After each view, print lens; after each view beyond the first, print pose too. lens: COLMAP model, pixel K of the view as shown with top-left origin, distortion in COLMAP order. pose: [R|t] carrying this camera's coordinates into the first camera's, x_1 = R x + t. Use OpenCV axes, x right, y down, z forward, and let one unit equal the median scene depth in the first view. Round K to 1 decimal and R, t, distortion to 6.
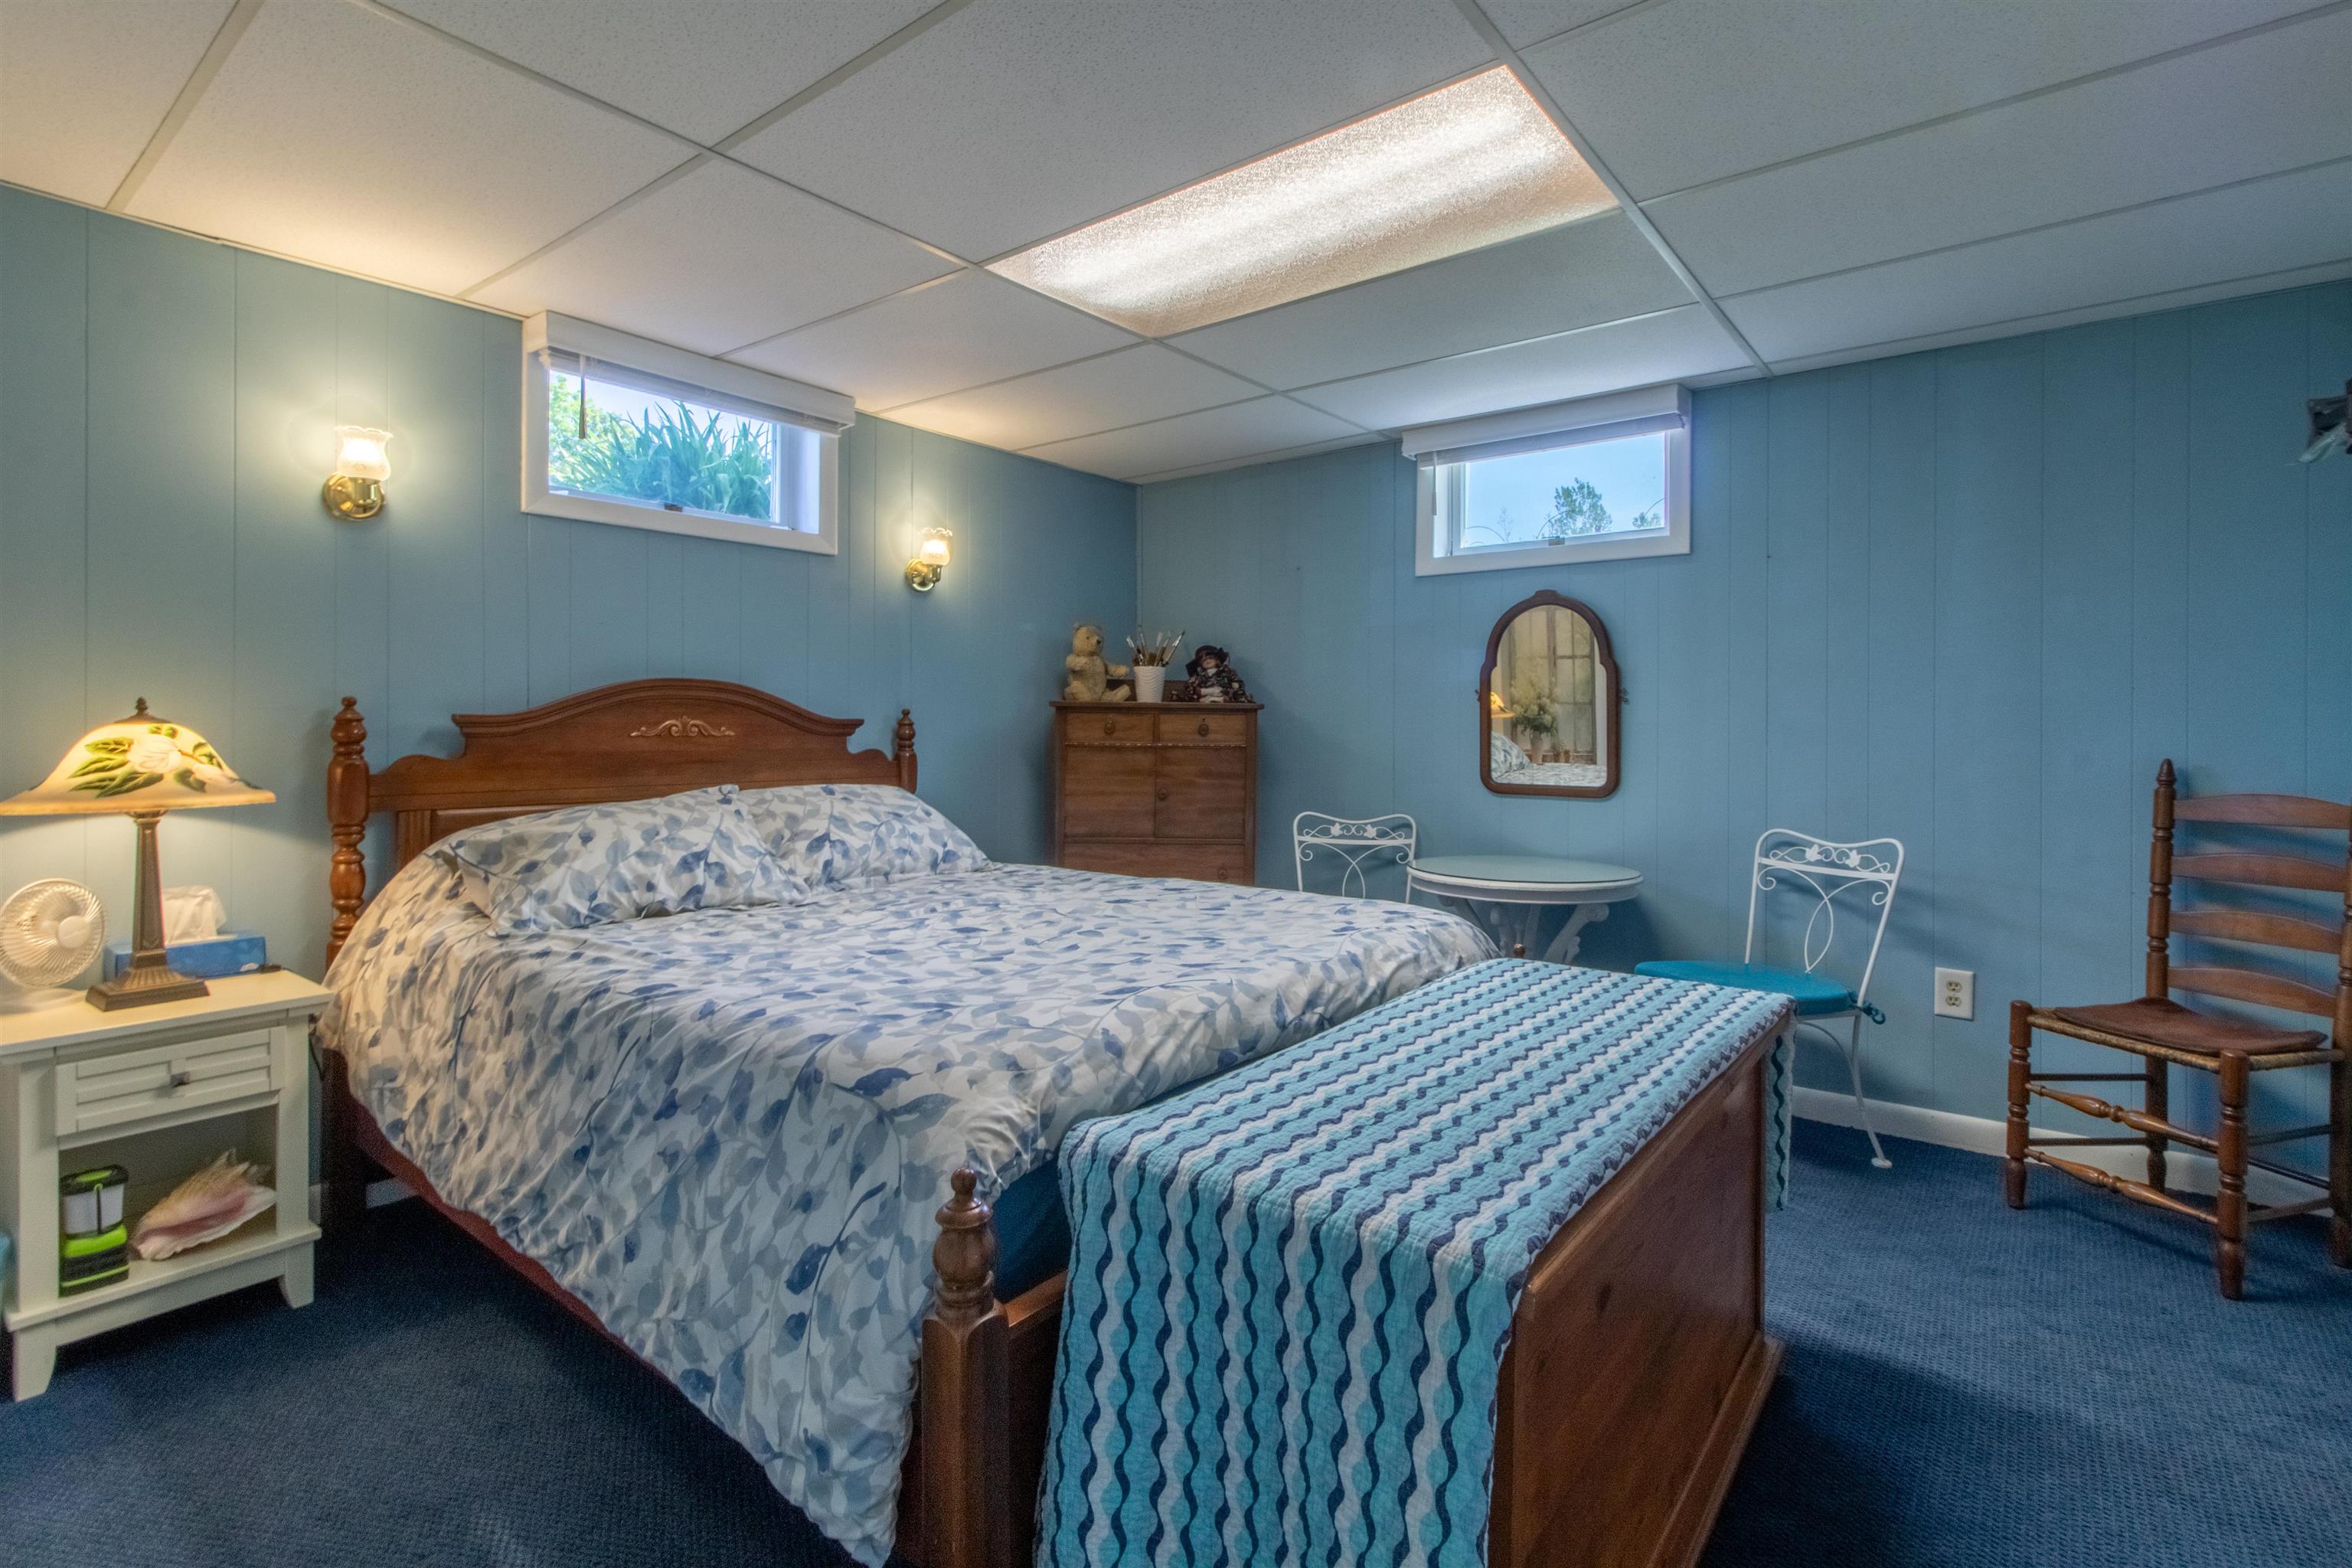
lens RADIAL K [[1097.3, 0, 1190.7], [0, 1097.3, 760.8], [0, 0, 1]] dist [0.002601, -0.000233]
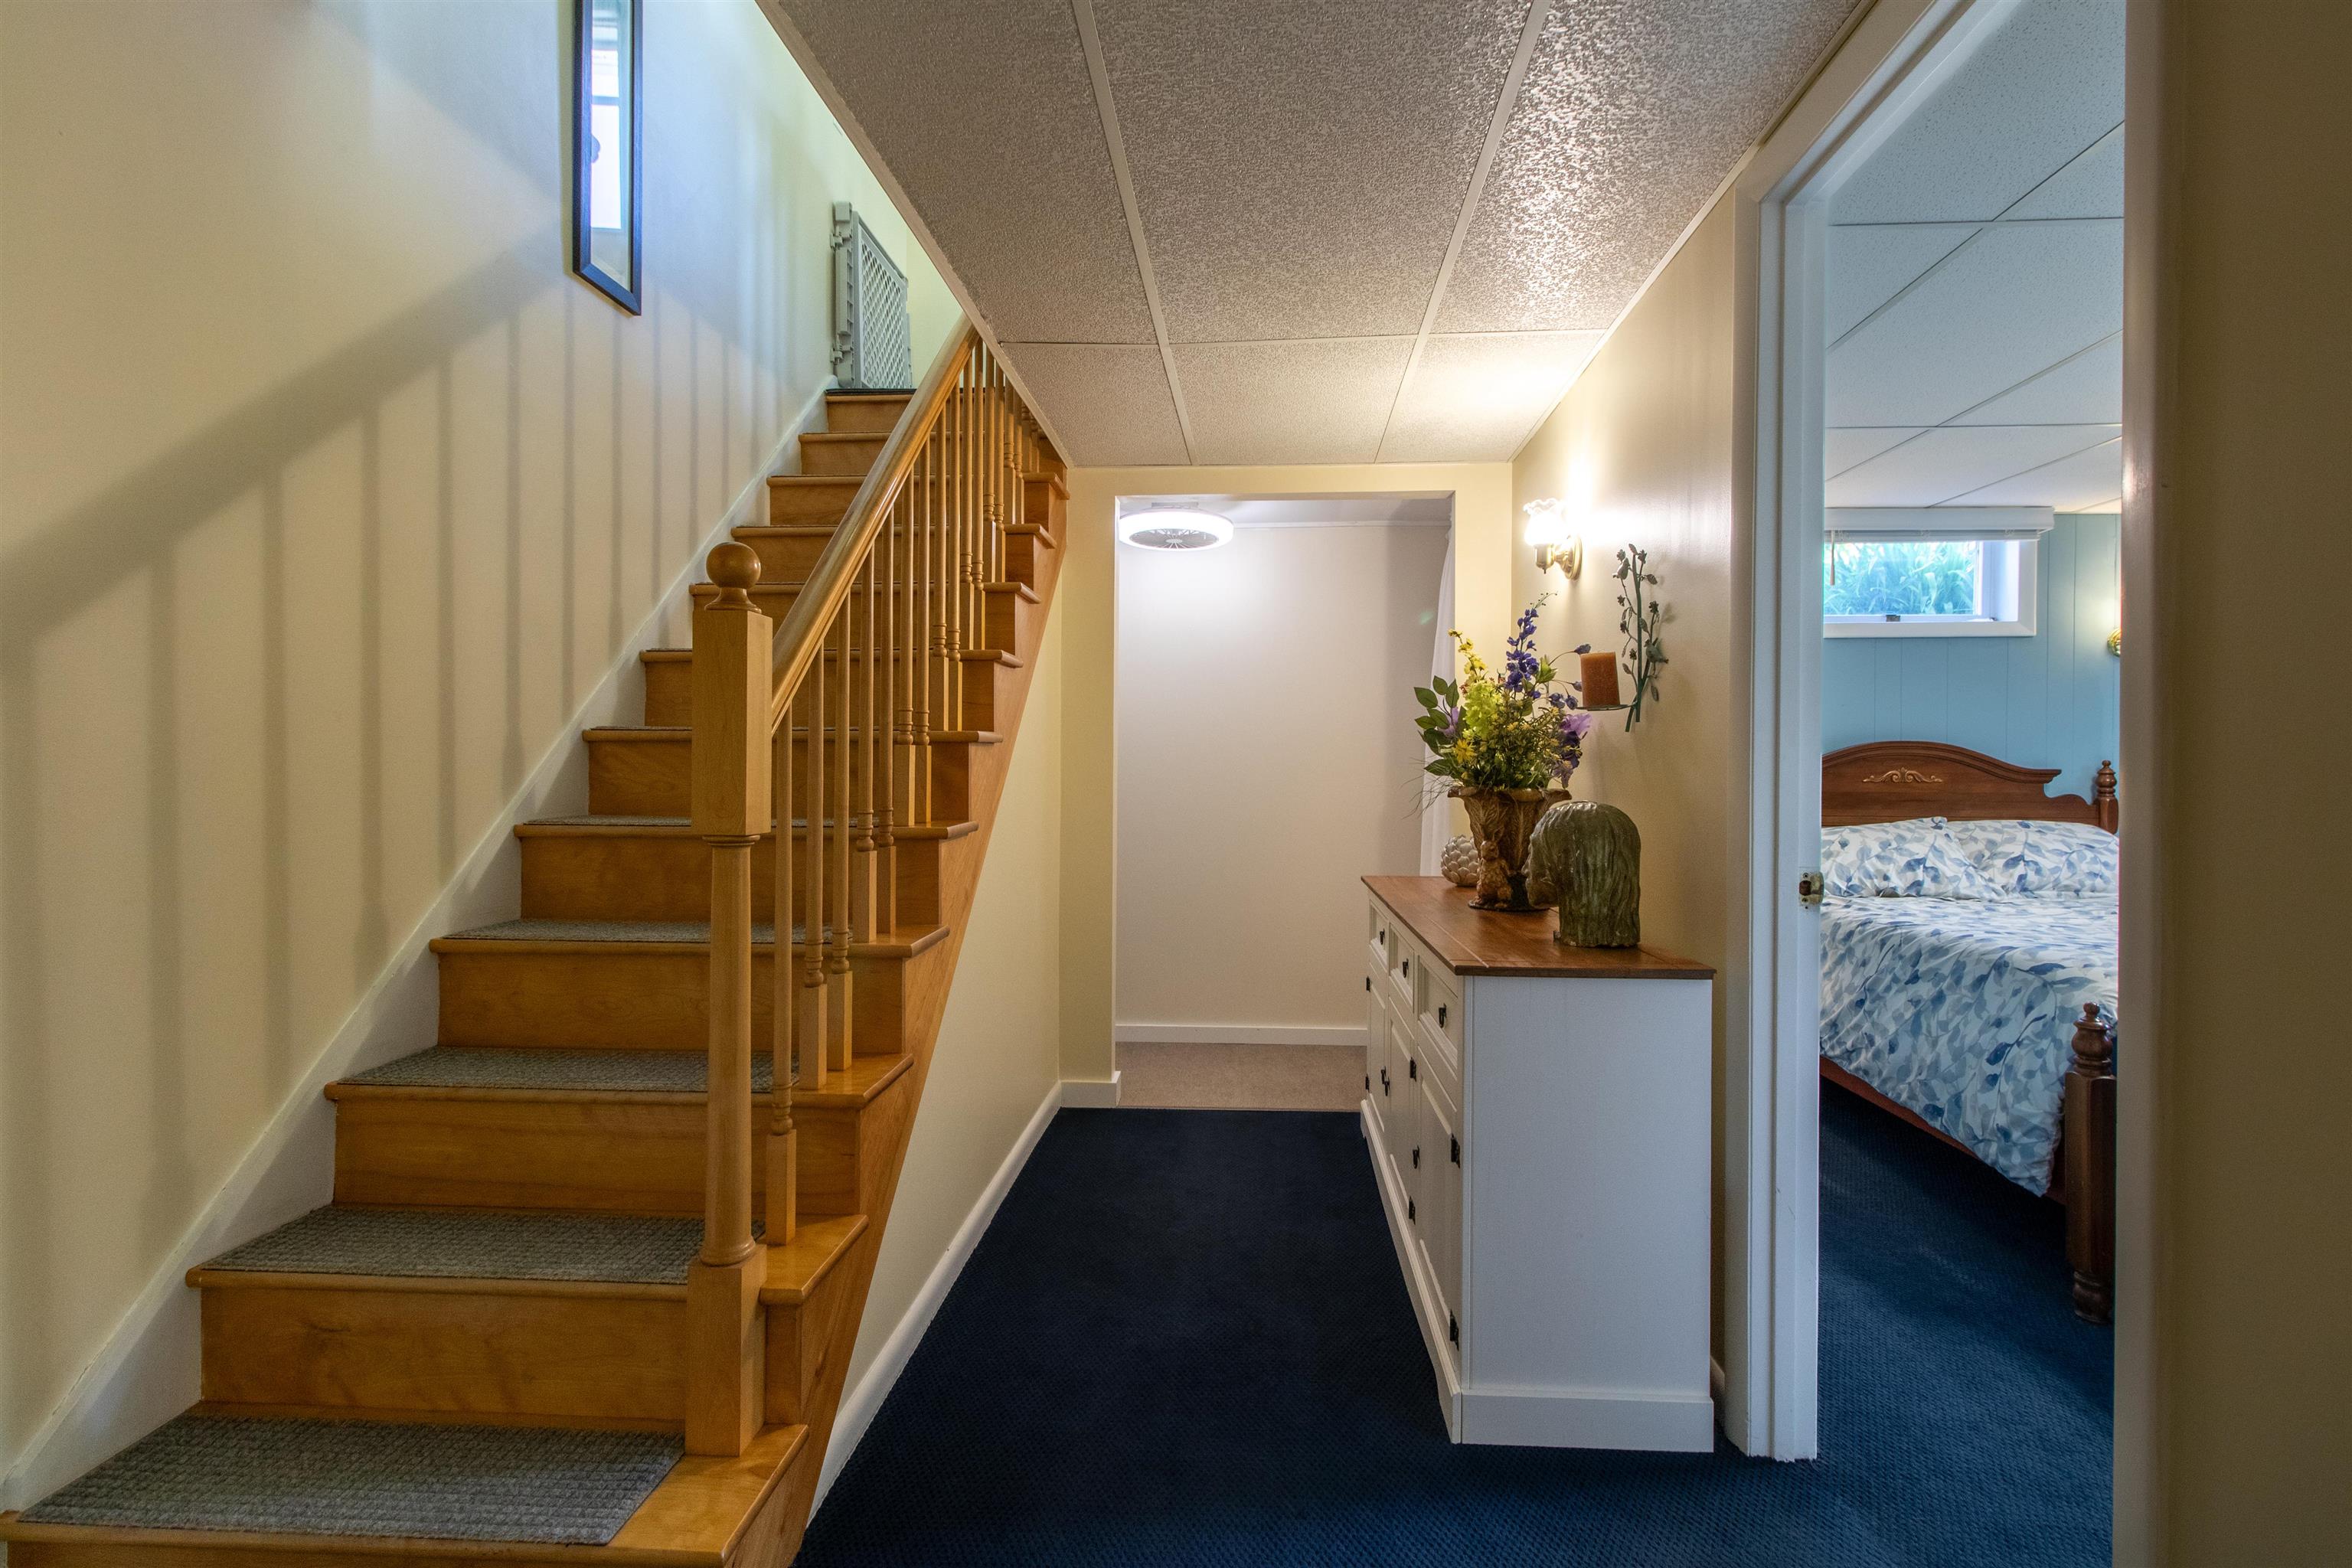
lens RADIAL K [[1097.3, 0, 1190.7], [0, 1097.3, 760.8], [0, 0, 1]] dist [0.002601, -0.000233]
pose [[0.557700, -0.009433, -0.829989, 0.342696], [-0.026371, 0.999229, -0.029076, 0.026072], [0.829624, 0.038104, 0.557021, -0.935641]]
